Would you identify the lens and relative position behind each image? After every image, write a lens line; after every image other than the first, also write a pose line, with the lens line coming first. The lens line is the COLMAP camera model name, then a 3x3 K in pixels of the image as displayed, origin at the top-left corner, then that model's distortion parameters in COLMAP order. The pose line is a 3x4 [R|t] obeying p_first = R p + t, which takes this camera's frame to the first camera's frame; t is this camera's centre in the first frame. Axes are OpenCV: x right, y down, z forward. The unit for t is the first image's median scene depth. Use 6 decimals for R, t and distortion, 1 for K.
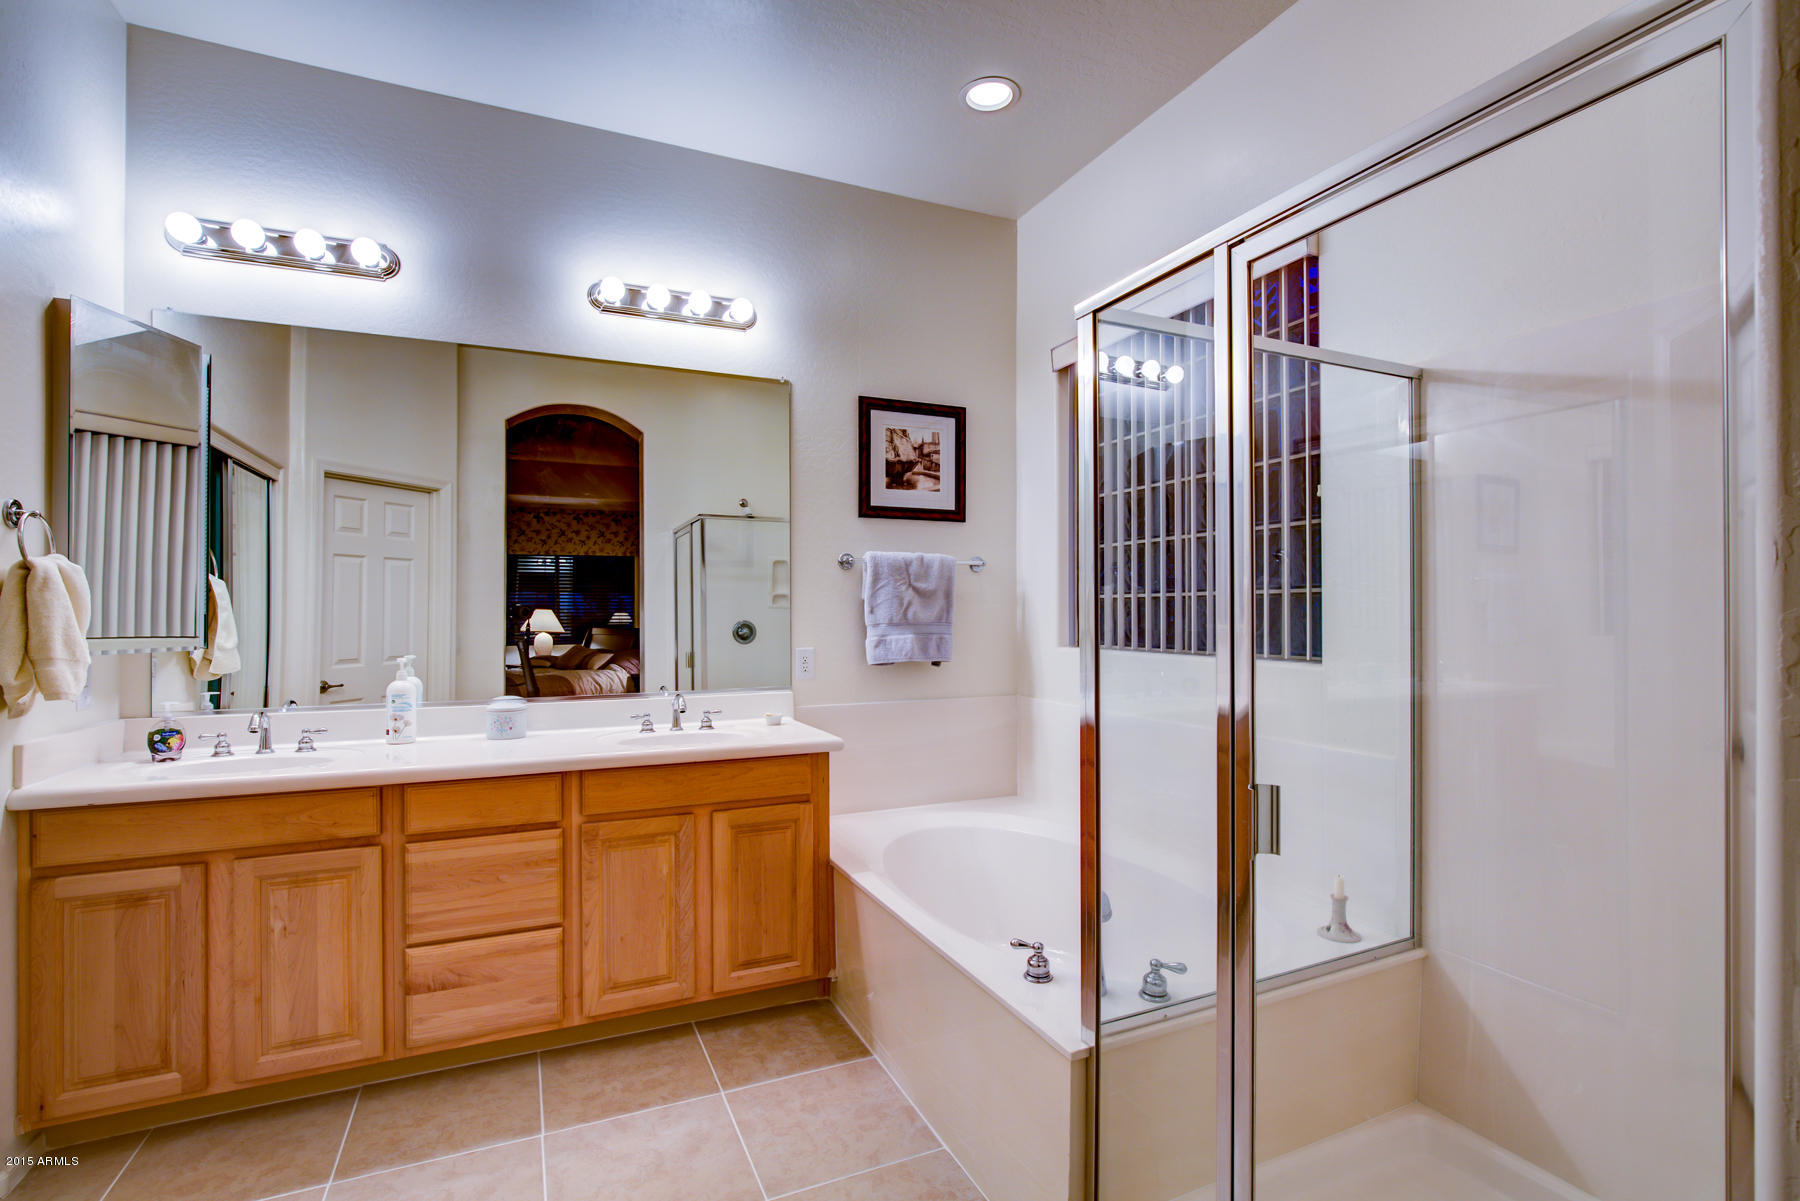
lens RADIAL K [[826.1, 0, 900.0], [0, 826.1, 600.5], [0, 0, 1]] dist [-0.038577, 0.009599]
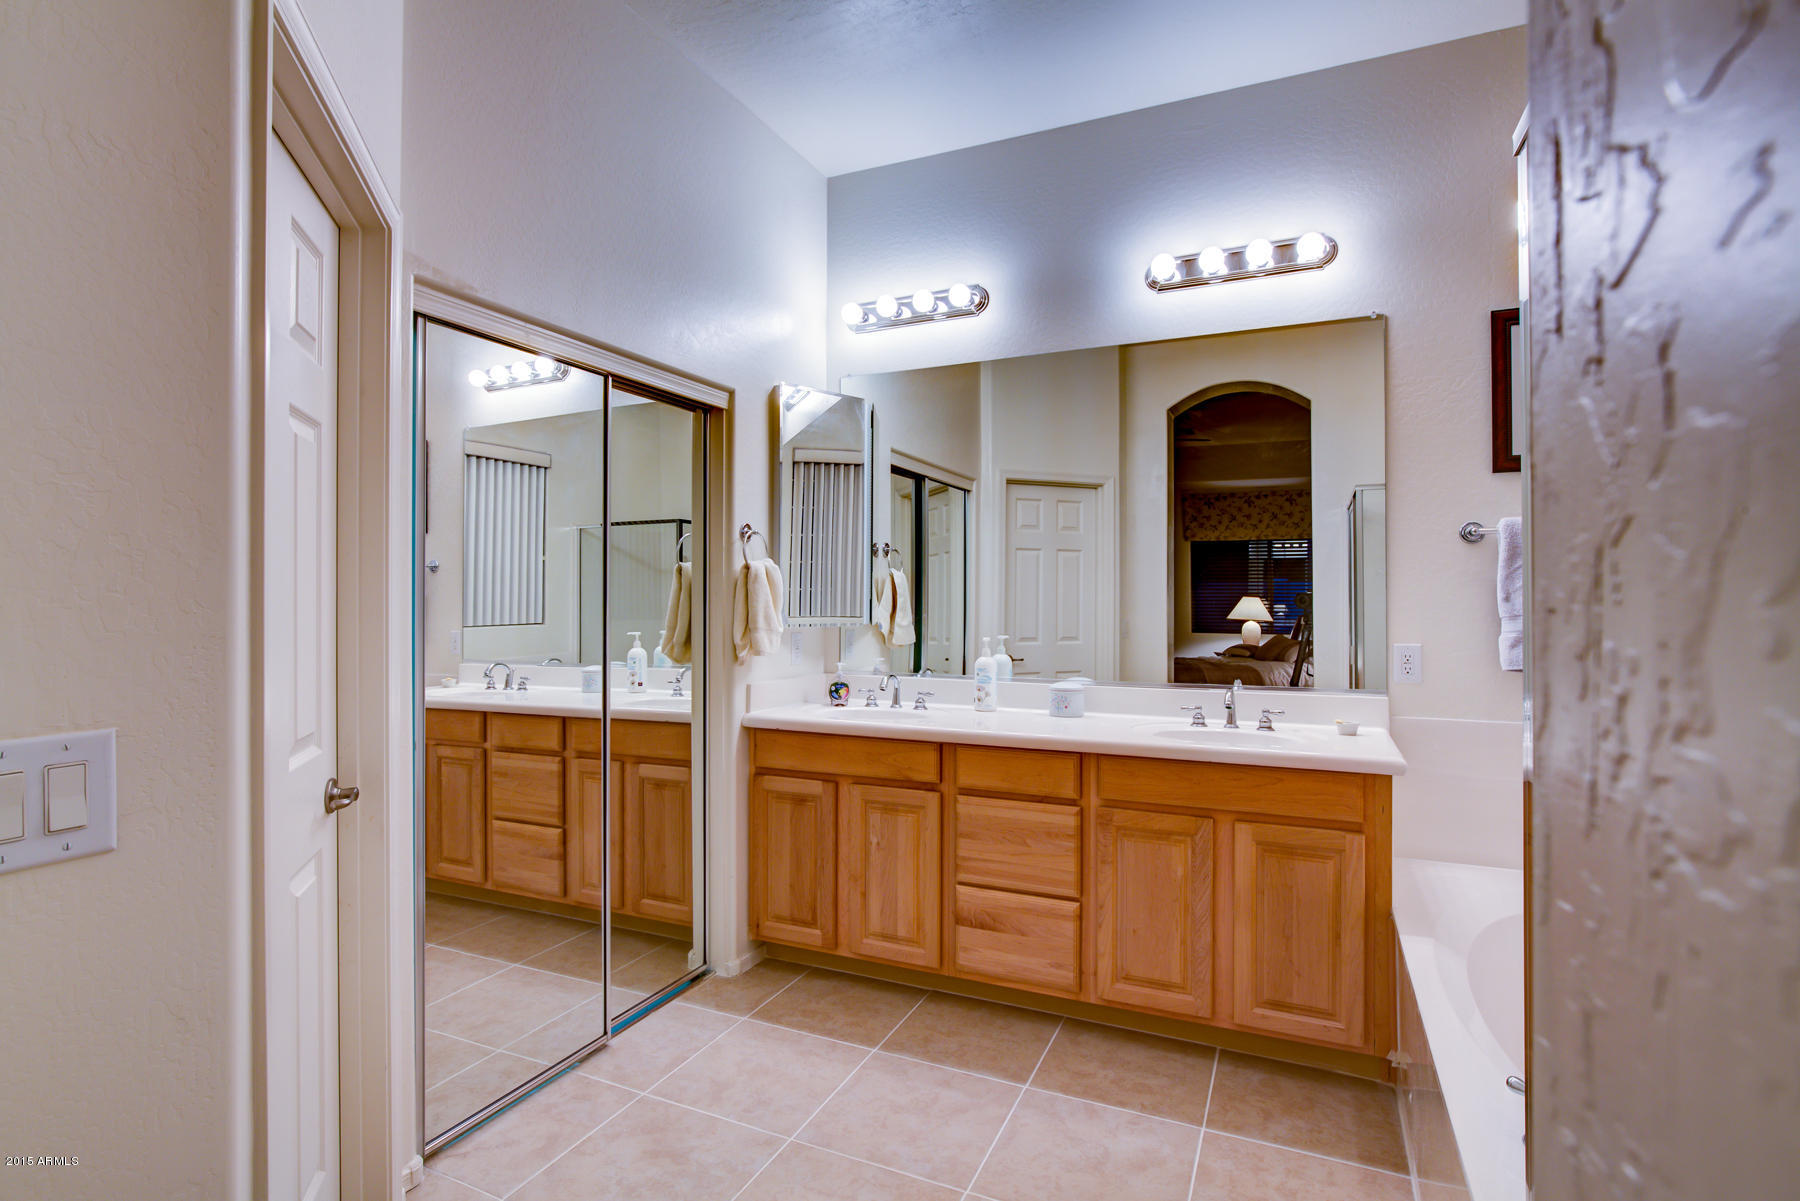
lens RADIAL K [[865.5, 0, 899.0], [0, 865.5, 587.6], [0, 0, 1]] dist [-0.022884, -0.000315]
pose [[0.647994, -0.006343, -0.761619, 0.232997], [0.006152, 0.999976, -0.003093, 0.002560], [0.761621, -0.002681, 0.648017, 0.102222]]
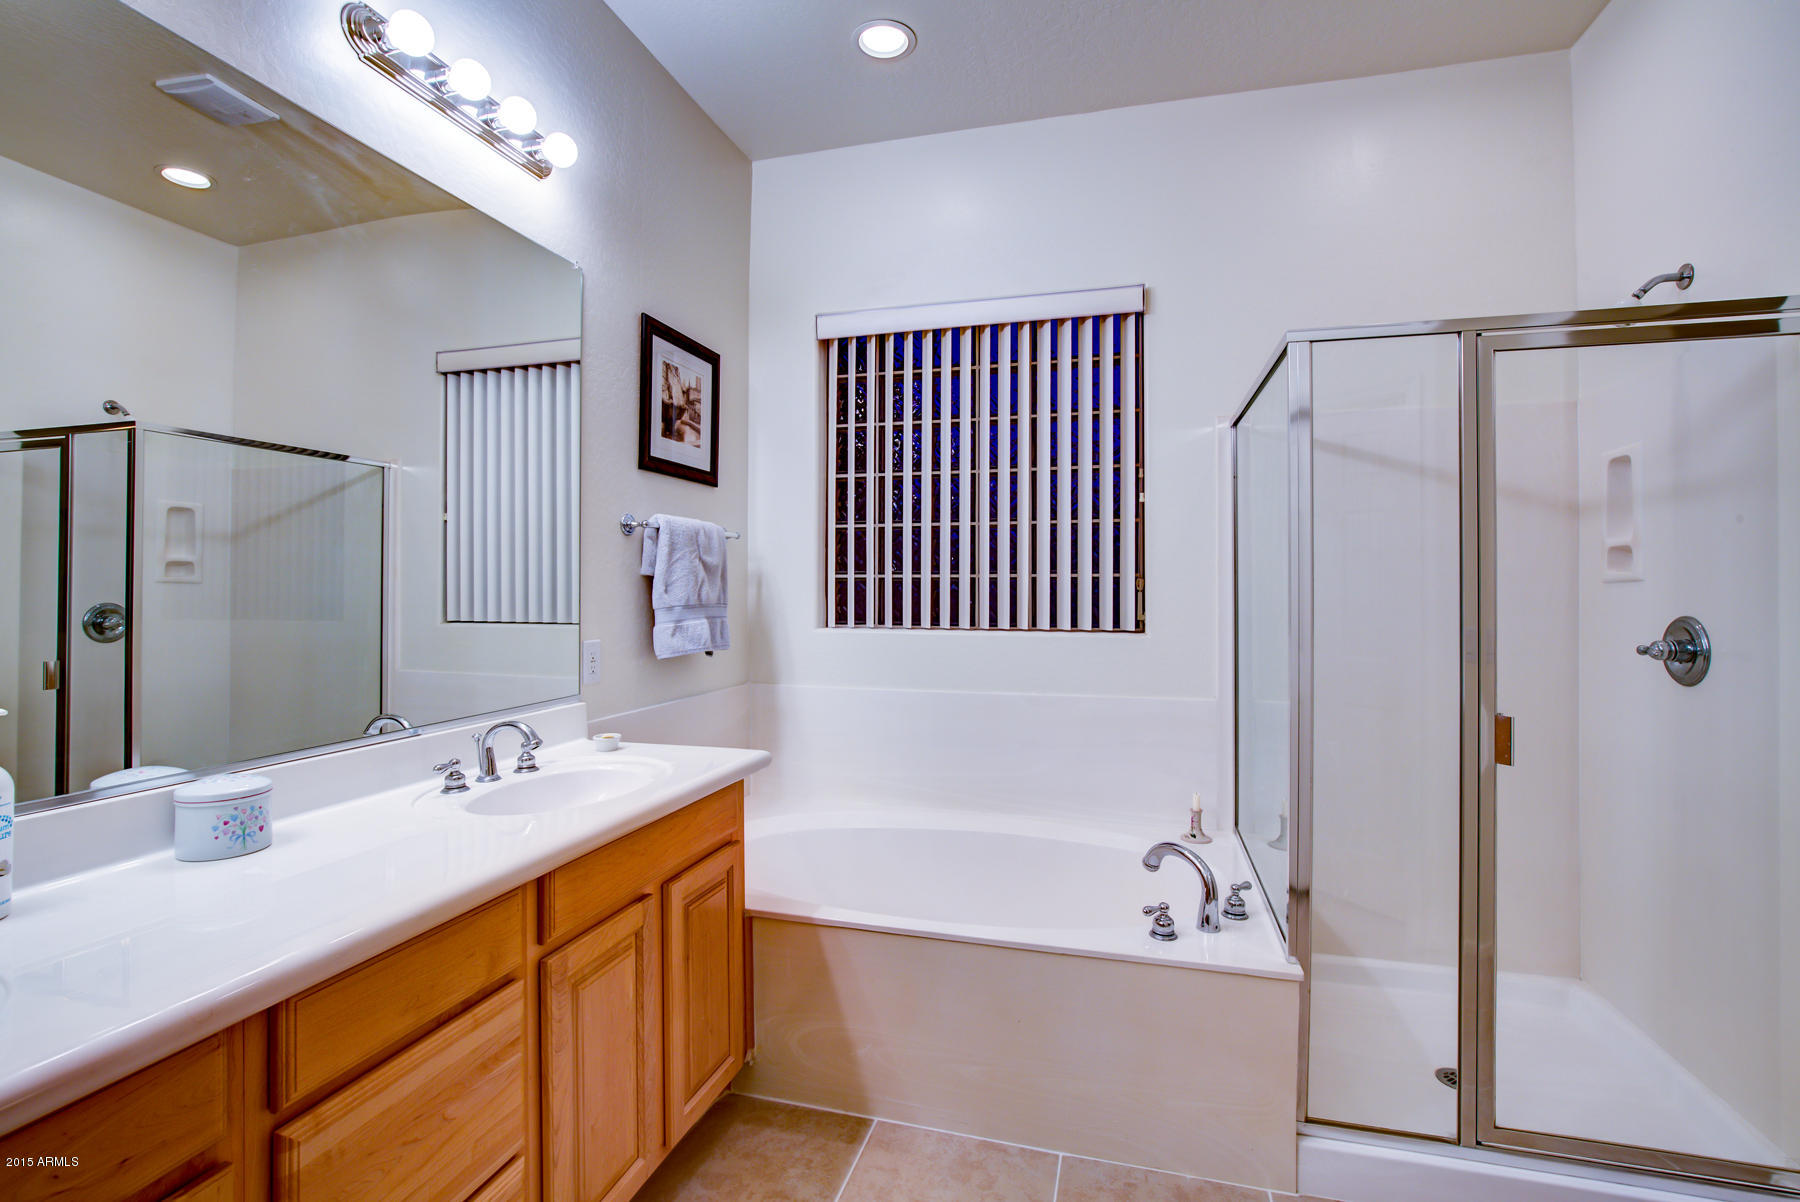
lens RADIAL K [[835.5, 0, 899.6], [0, 835.5, 574.9], [0, 0, 1]] dist [-0.022467, -0.000131]
pose [[0.646238, 0.016475, 0.762958, -0.586167], [-0.014149, 0.999854, -0.009606, 0.002505], [-0.763004, -0.004588, 0.646377, 0.373874]]
